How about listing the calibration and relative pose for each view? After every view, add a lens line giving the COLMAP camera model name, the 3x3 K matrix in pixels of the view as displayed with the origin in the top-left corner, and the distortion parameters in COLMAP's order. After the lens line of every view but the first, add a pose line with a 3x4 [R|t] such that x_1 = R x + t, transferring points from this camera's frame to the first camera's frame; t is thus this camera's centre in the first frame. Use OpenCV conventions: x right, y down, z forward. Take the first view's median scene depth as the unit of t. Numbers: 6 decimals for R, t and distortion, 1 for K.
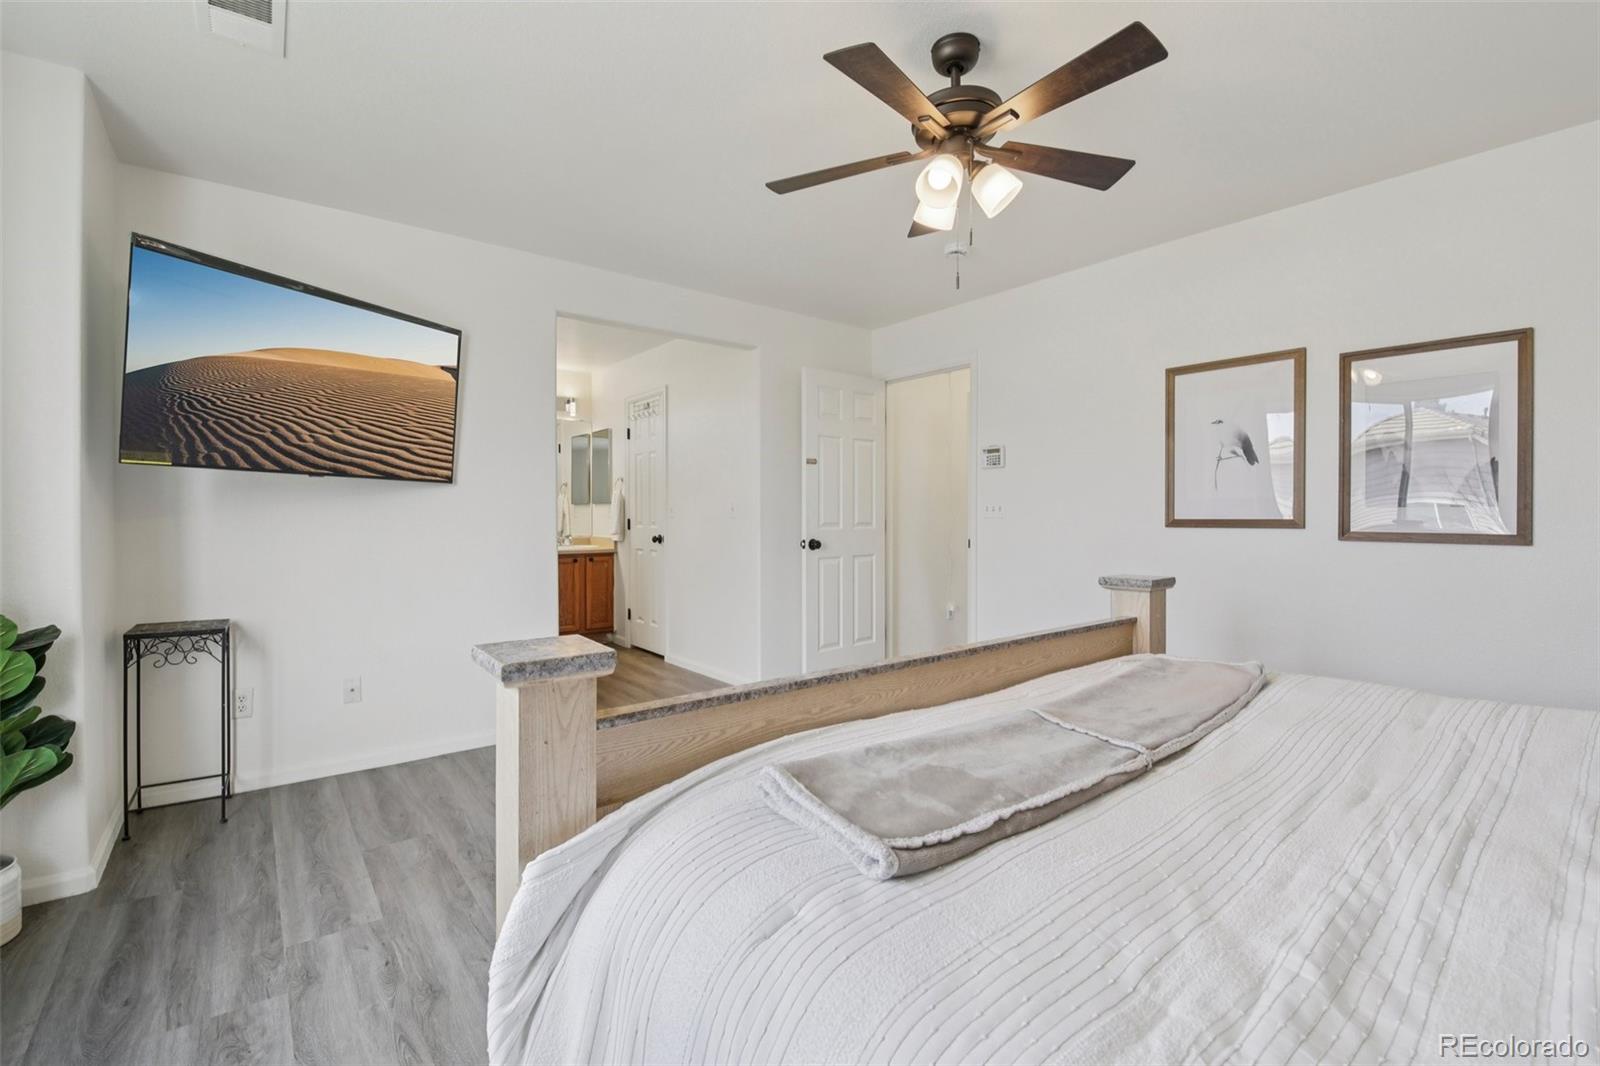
lens RADIAL K [[691.9, 0, 794.8], [0, 691.9, 522.6], [0, 0, 1]] dist [-0.003677, -0.007355]
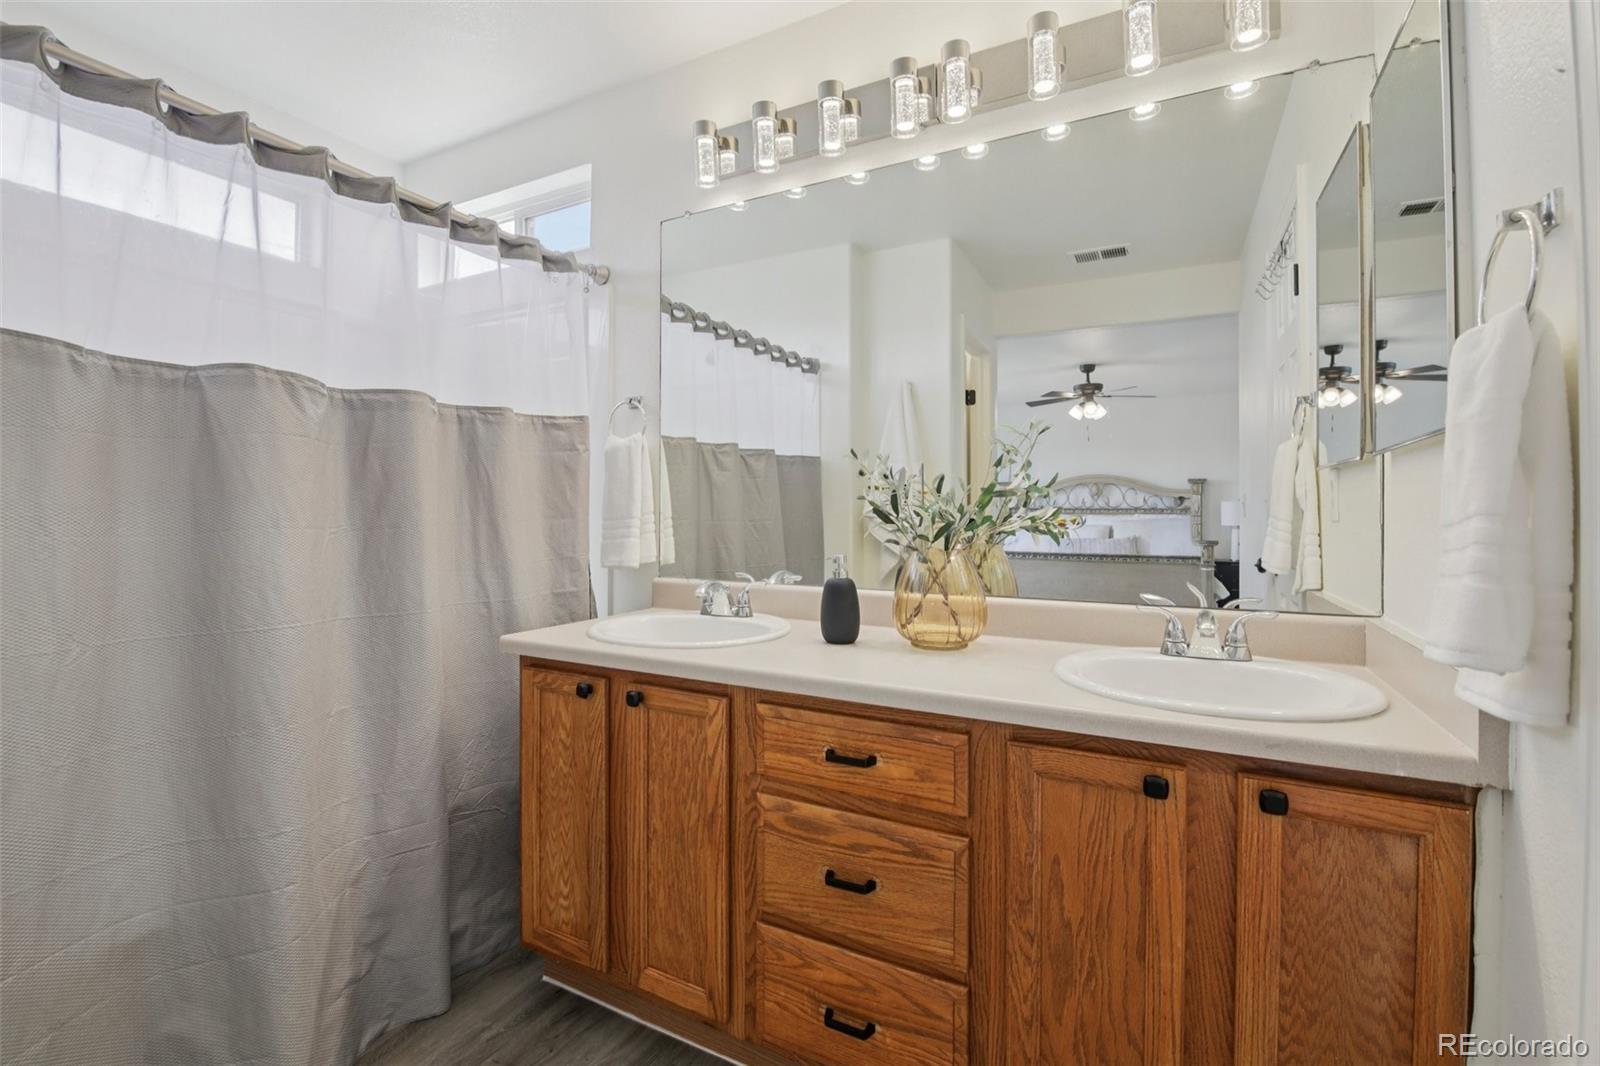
lens RADIAL K [[732.2, 0, 778.8], [0, 732.2, 521.5], [0, 0, 1]] dist [-0.012073, -0.000206]
pose [[0.390296, 0.012931, -0.920599, -0.447118], [-0.012783, 0.999881, 0.008625, -0.020446], [0.920601, 0.008401, 0.390415, 1.967383]]
